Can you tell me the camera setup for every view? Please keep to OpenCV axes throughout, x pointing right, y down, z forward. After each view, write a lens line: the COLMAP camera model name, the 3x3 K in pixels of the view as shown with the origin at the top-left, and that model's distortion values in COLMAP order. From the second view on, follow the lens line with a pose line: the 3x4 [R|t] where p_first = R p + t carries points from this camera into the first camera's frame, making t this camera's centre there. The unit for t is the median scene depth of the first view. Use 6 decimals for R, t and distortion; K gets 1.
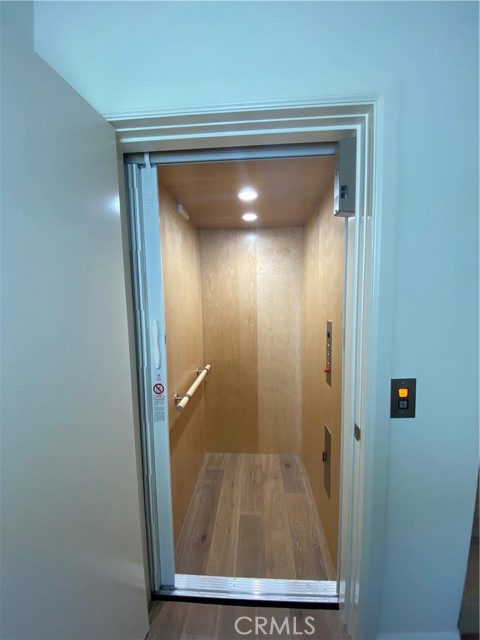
lens RADIAL K [[254.6, 0, 240.0], [0, 254.6, 320.0], [0, 0, 1]] dist [-0.001588, -0.000560]
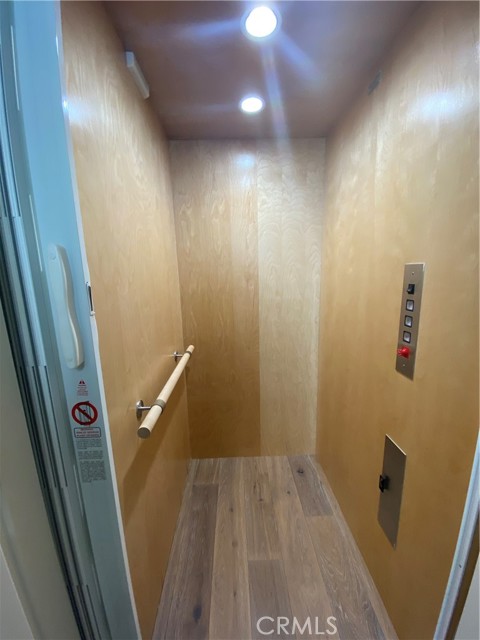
lens RADIAL K [[254.6, 0, 240.0], [0, 254.6, 320.0], [0, 0, 1]] dist [-0.001588, -0.000560]
pose [[0.995723, -0.028785, 0.087785, -0.049941], [0.020364, 0.995235, 0.095354, 0.042512], [-0.090112, -0.093158, 0.991565, 0.306461]]
